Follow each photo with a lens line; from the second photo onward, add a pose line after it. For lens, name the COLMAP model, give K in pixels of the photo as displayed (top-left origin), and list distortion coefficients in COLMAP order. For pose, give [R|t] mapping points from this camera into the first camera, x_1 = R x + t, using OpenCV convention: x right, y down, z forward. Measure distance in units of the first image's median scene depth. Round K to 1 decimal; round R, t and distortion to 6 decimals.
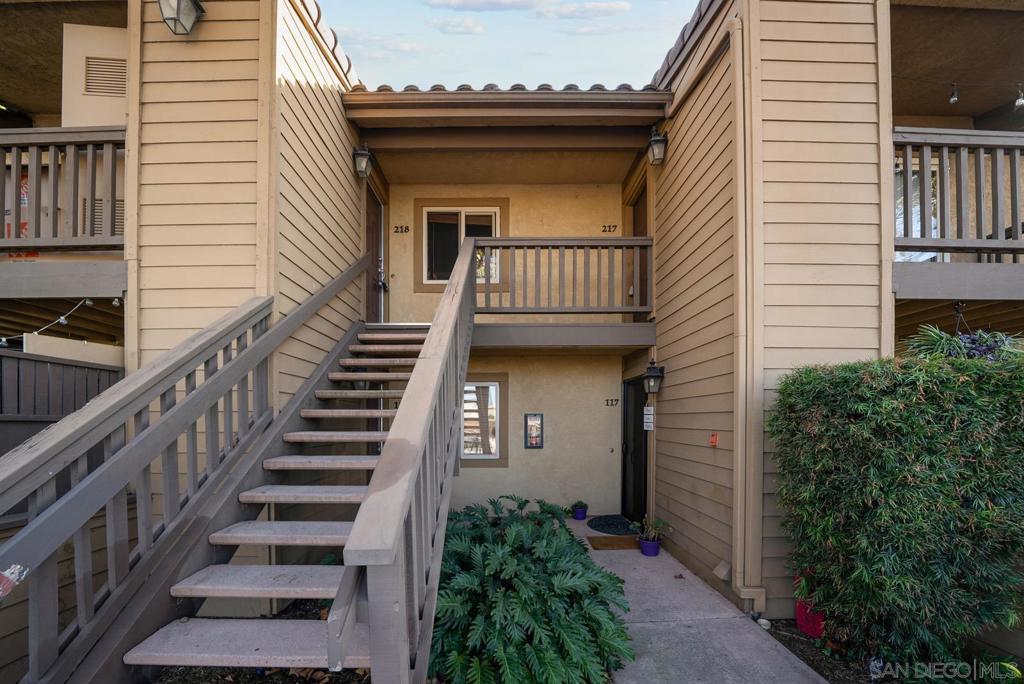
lens RADIAL K [[378.2, 0, 506.8], [0, 378.2, 427.7], [0, 0, 1]] dist [-0.014612, 0.000344]
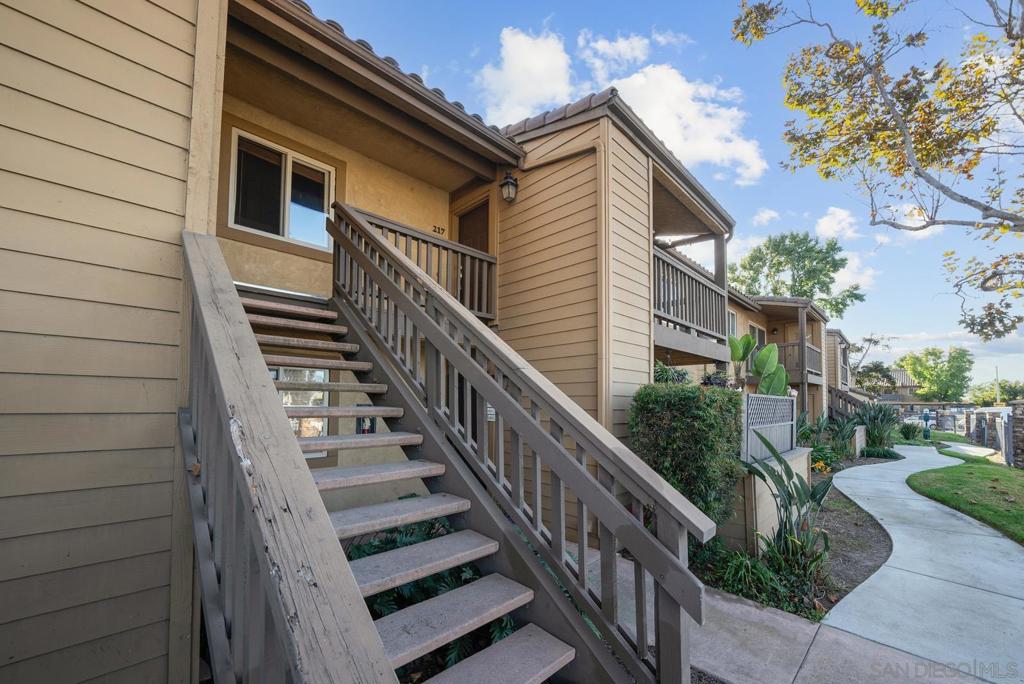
lens RADIAL K [[402.9, 0, 510.9], [0, 402.9, 391.3], [0, 0, 1]] dist [-0.010265, 0.000050]
pose [[0.721299, 0.031823, 0.691892, -1.135174], [0.003168, 0.998782, -0.049240, -0.068291], [-0.692616, 0.037708, 0.720320, 0.214280]]
